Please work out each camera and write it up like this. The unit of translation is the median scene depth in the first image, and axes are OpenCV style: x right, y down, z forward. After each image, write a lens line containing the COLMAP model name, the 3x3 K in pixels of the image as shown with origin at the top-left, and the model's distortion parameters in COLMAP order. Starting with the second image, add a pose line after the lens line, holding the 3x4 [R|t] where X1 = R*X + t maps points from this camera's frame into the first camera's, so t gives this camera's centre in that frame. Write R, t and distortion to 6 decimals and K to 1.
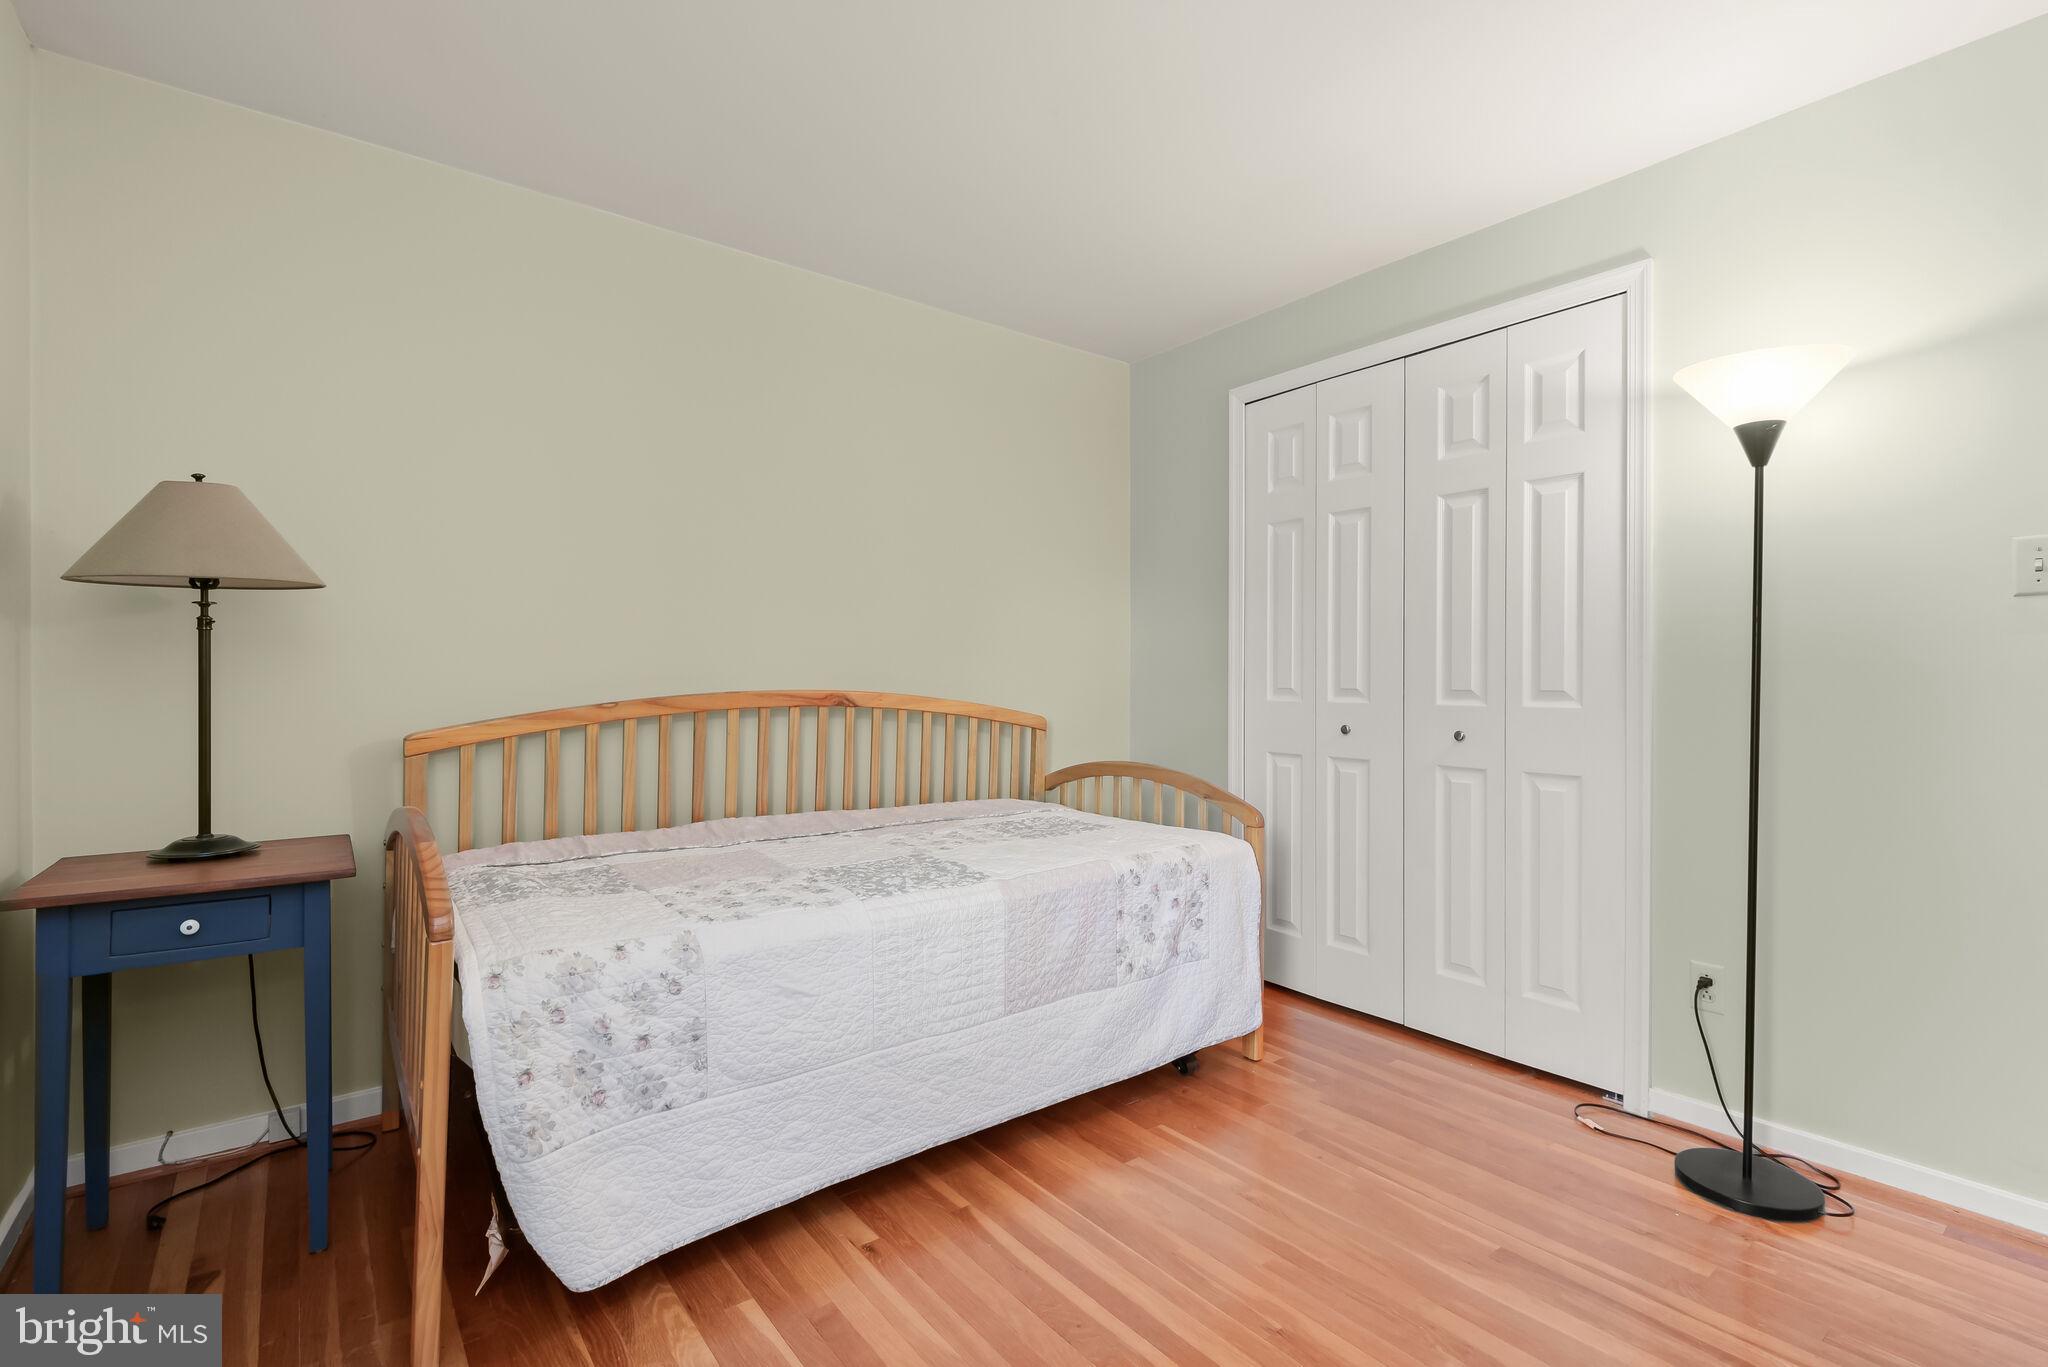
lens RADIAL K [[944.7, 0, 1019.0], [0, 944.7, 679.8], [0, 0, 1]] dist [0.049667, -0.031627]
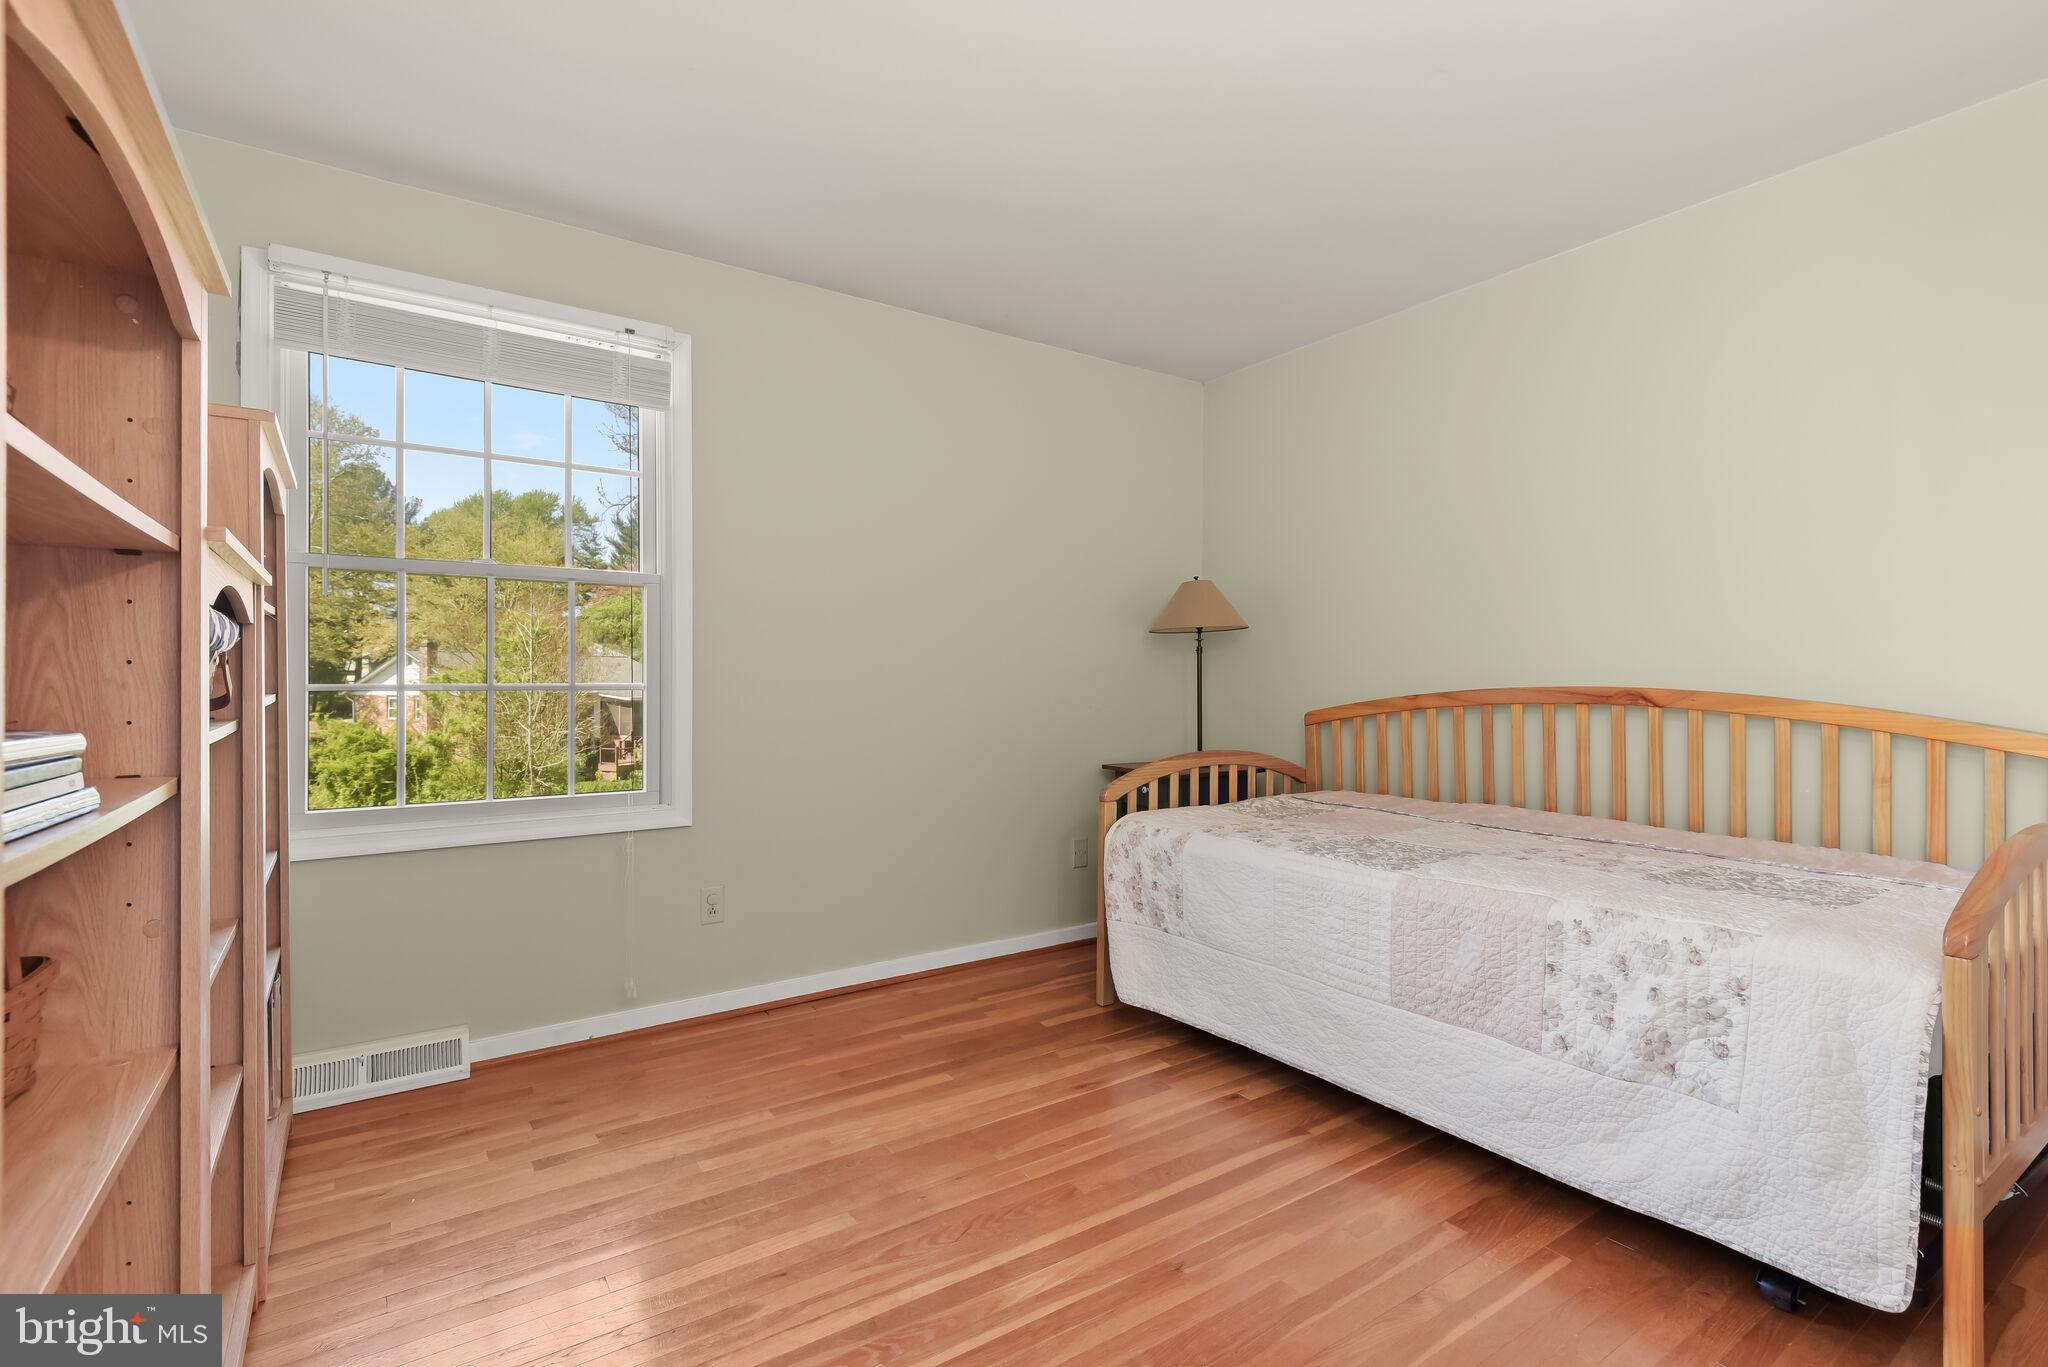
lens RADIAL K [[944.7, 0, 1019.0], [0, 944.7, 679.8], [0, 0, 1]] dist [0.049667, -0.031627]
pose [[-0.069235, -0.002142, -0.997598, 0.989142], [0.002213, 0.999995, -0.002301, 0.007079], [0.997598, -0.002367, -0.069230, 0.646798]]
